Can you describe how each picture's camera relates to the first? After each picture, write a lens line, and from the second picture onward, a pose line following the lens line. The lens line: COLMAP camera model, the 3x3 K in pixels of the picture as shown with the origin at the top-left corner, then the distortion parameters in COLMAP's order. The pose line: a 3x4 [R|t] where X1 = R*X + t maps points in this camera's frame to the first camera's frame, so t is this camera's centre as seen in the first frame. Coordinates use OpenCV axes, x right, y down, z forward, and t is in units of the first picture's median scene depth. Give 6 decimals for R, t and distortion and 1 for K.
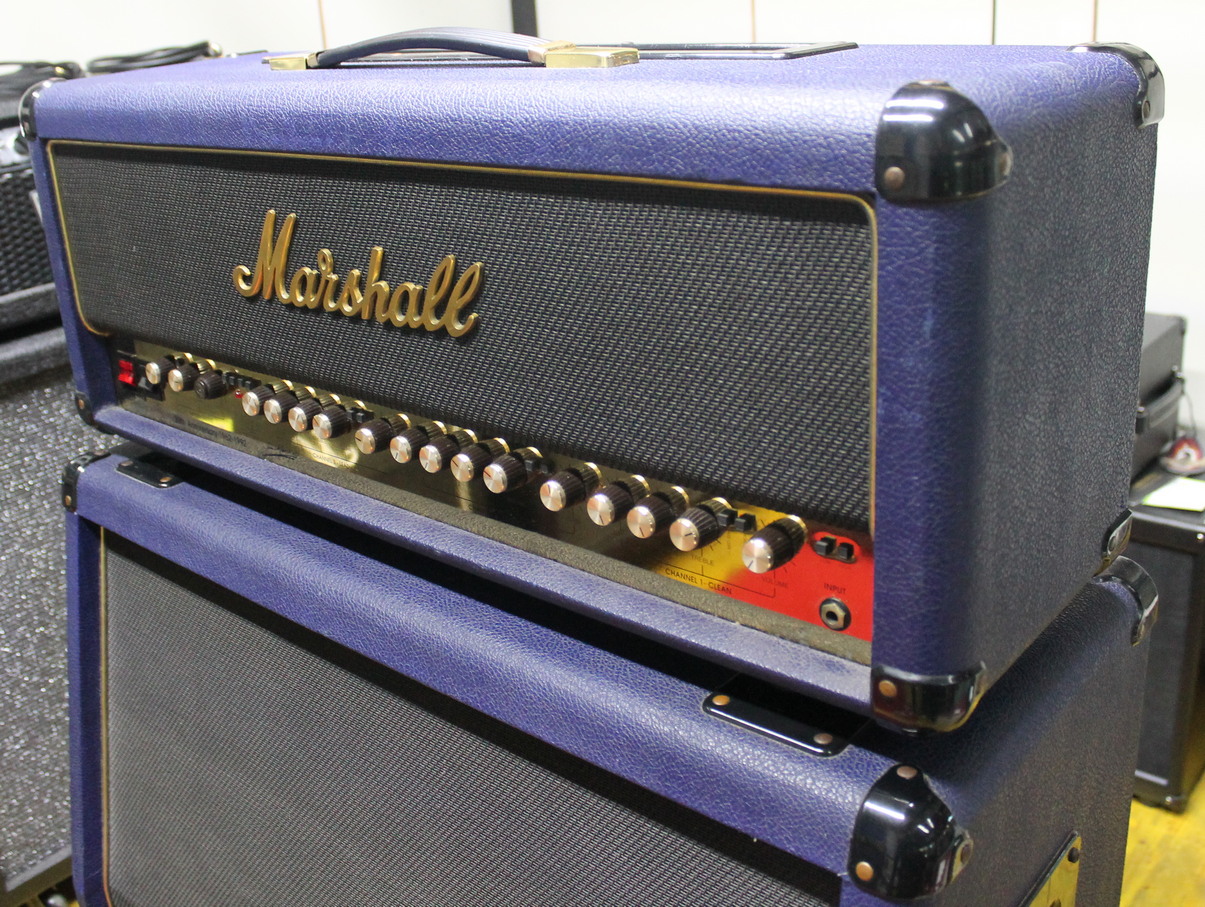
lens RADIAL K [[1183.4, 0, 602.5], [0, 1183.4, 453.5], [0, 0, 1]] dist [0.004556, 0.003619]
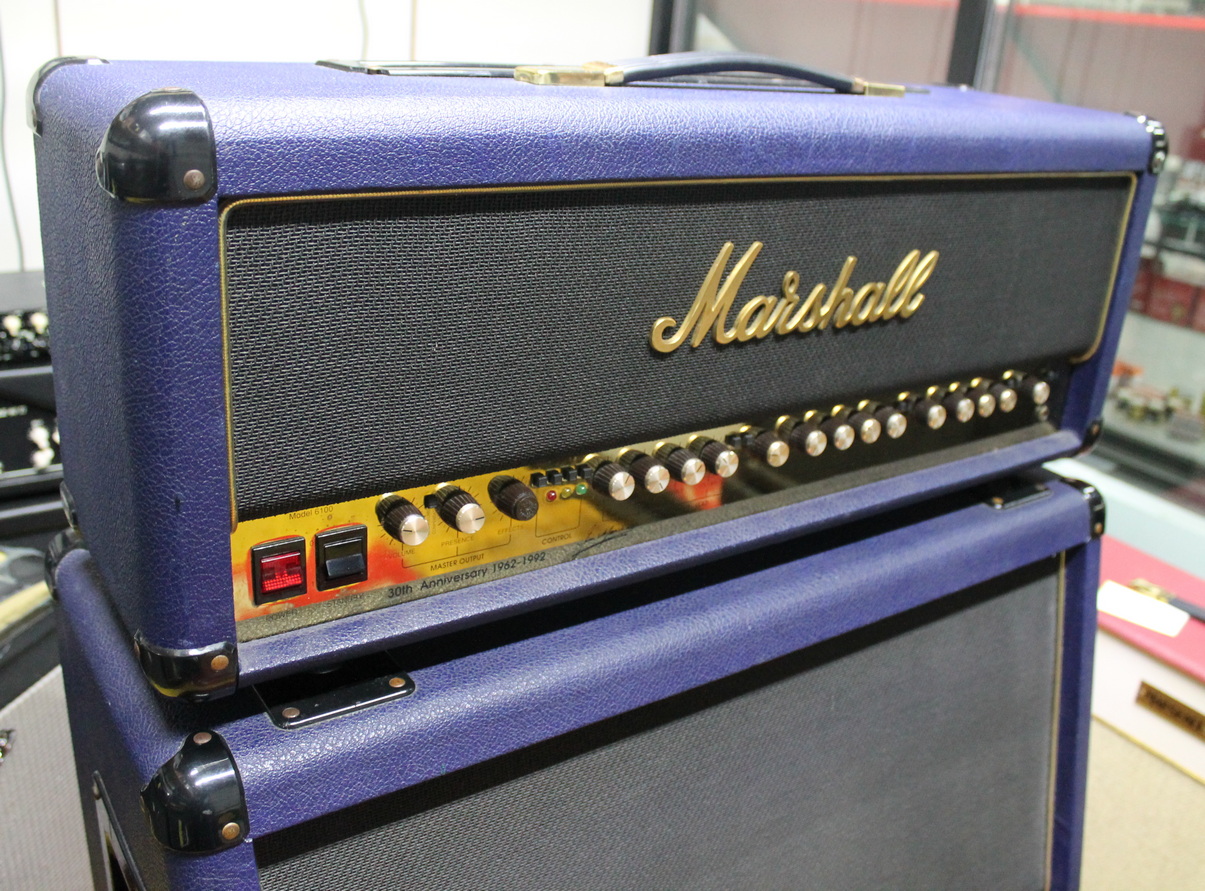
lens RADIAL K [[1075.2, 0, 491.3], [0, 1075.2, 392.6], [0, 0, 1]] dist [-0.109692, 0.004778]
pose [[0.306687, -0.257185, 0.916405, -1.126706], [0.272746, 0.946173, 0.174261, -0.293942], [-0.911895, 0.196502, 0.360325, 0.909547]]
